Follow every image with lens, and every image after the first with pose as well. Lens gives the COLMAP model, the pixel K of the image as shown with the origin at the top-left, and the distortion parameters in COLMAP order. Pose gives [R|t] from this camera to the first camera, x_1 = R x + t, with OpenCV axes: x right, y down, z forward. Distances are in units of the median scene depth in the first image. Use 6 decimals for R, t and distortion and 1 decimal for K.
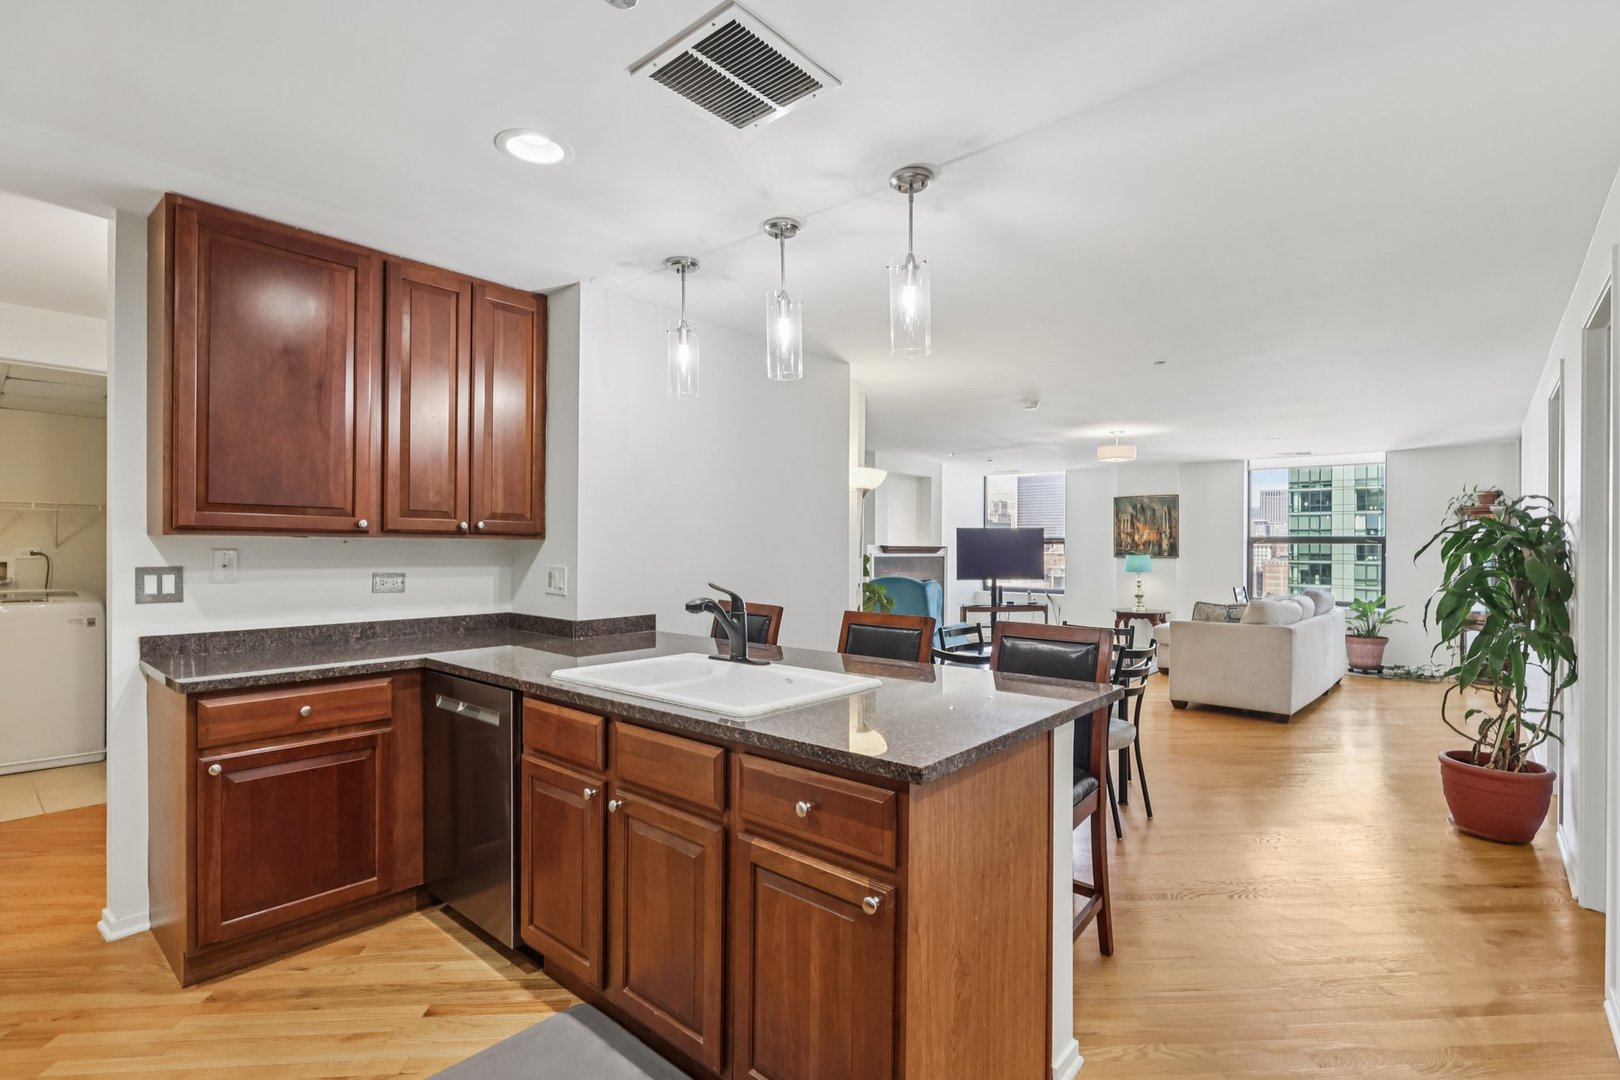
lens RADIAL K [[761.2, 0, 807.6], [0, 761.2, 542.5], [0, 0, 1]] dist [0.001163, 0.002673]
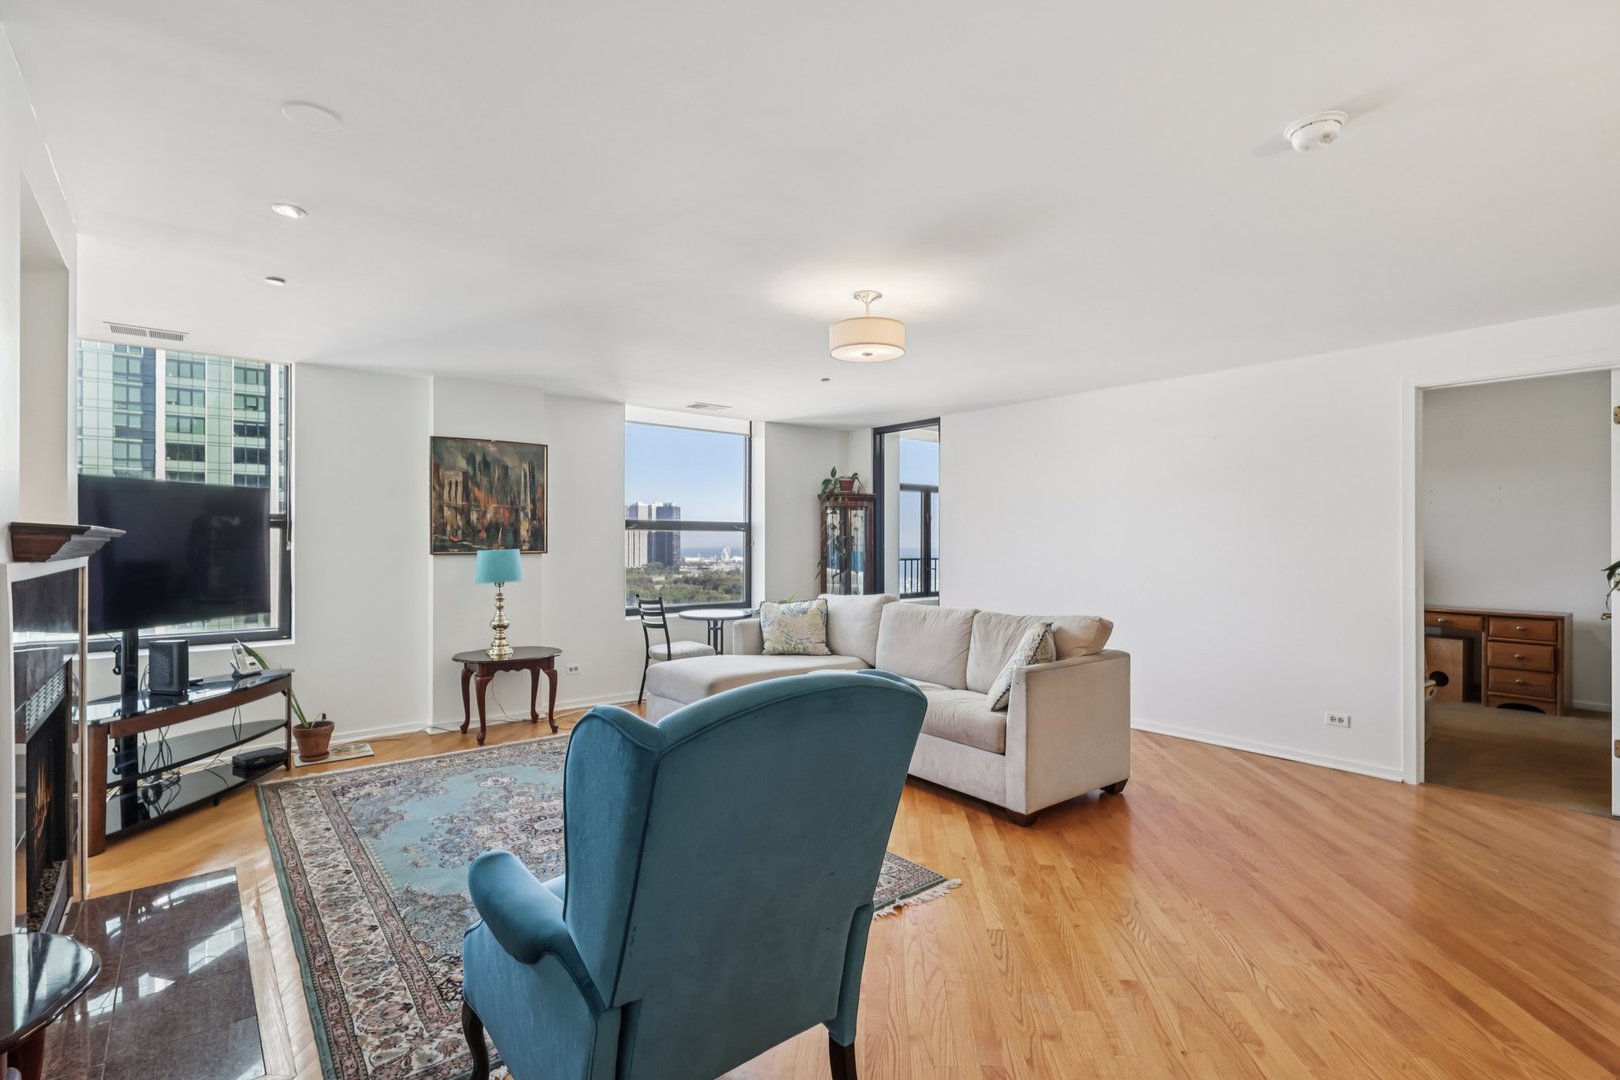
lens RADIAL K [[761.2, 0, 807.7], [0, 761.2, 534.8], [0, 0, 1]] dist [0.001163, 0.002673]
pose [[0.167669, 0.000463, 0.985843, -0.054719], [-0.006210, 0.999981, 0.000587, 0.004572], [-0.985824, -0.006221, 0.167668, 0.699852]]
